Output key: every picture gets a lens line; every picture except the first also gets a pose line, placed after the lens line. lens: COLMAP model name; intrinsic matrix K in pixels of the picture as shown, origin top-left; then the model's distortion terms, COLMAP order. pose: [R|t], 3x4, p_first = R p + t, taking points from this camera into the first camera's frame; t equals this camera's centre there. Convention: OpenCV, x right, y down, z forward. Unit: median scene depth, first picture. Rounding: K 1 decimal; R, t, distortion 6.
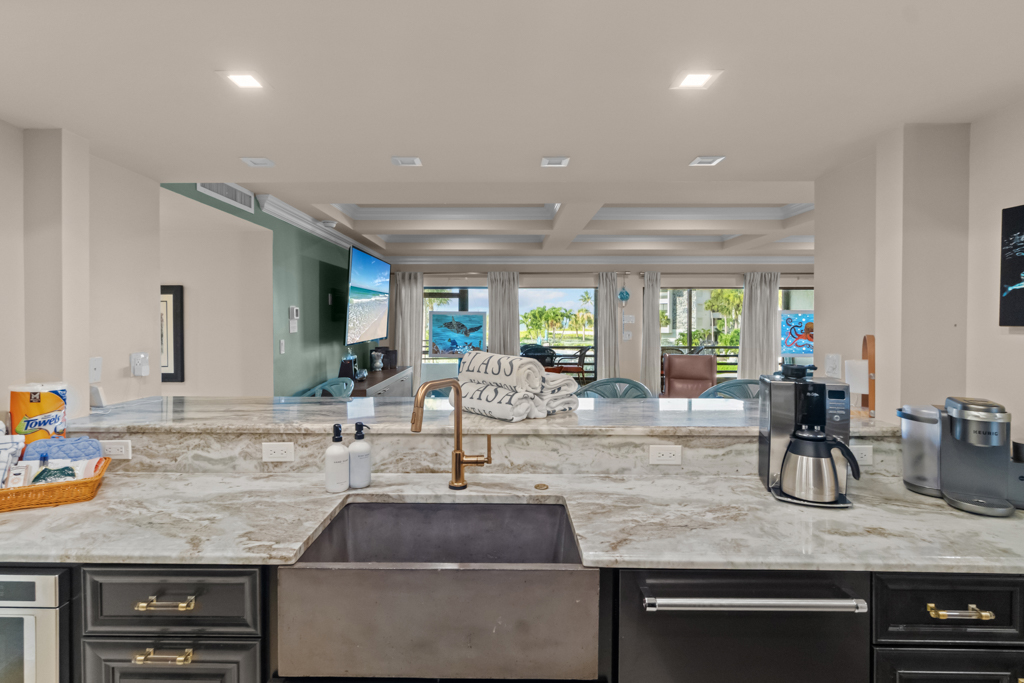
lens RADIAL K [[505.2, 0, 491.6], [0, 505.2, 334.6], [0, 0, 1]] dist [0.000245, -0.000416]
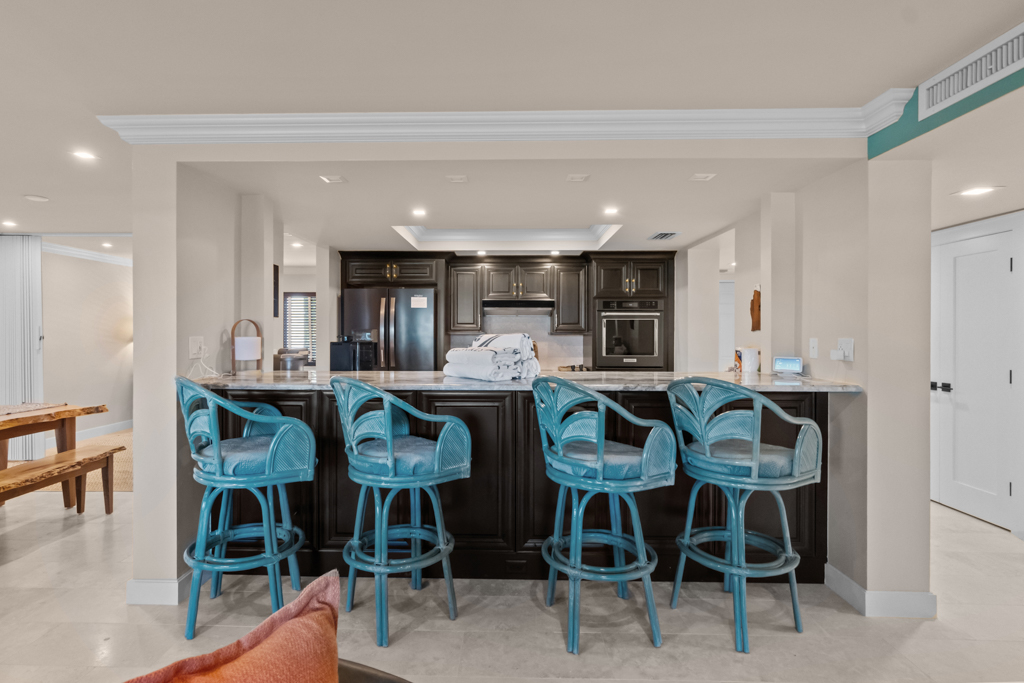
lens RADIAL K [[505.2, 0, 491.6], [0, 505.2, 334.6], [0, 0, 1]] dist [0.000245, -0.000416]
pose [[-0.999999, -0.001500, 0.000127, 0.042100], [-0.001495, 0.999503, 0.031473, -0.004209], [-0.000175, 0.031473, -0.999505, 2.543696]]
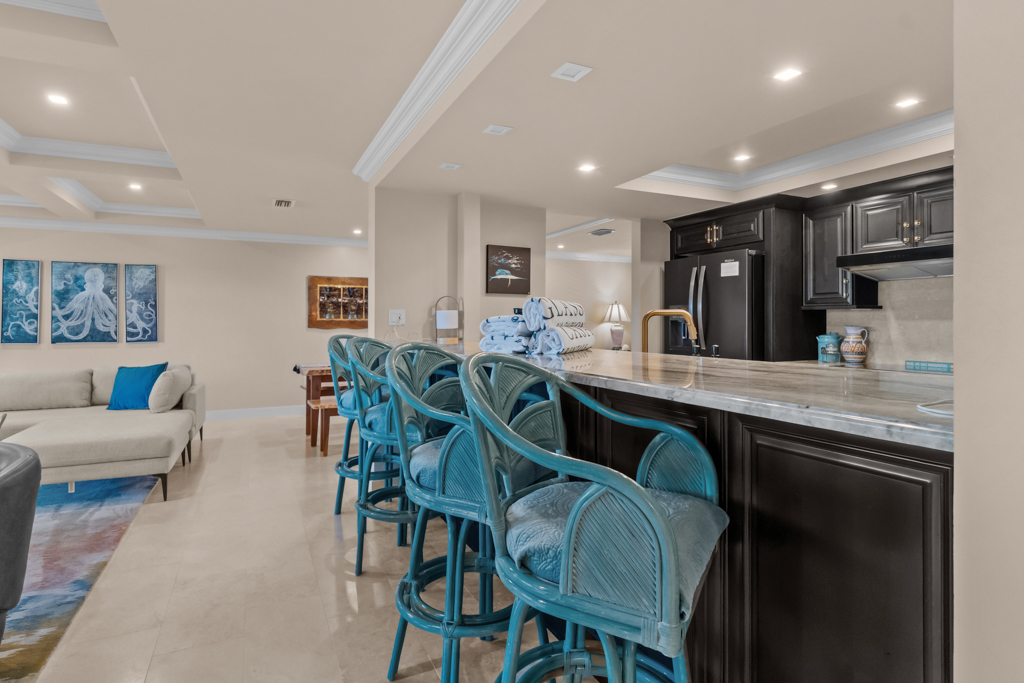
lens RADIAL K [[526.3, 0, 509.5], [0, 526.3, 314.7], [0, 0, 1]] dist [-0.003299, -0.000186]
pose [[-0.452659, 0.012019, 0.891603, -1.048200], [0.024650, 0.999696, -0.000962, 0.075654], [-0.891343, 0.021543, -0.452817, 1.705171]]
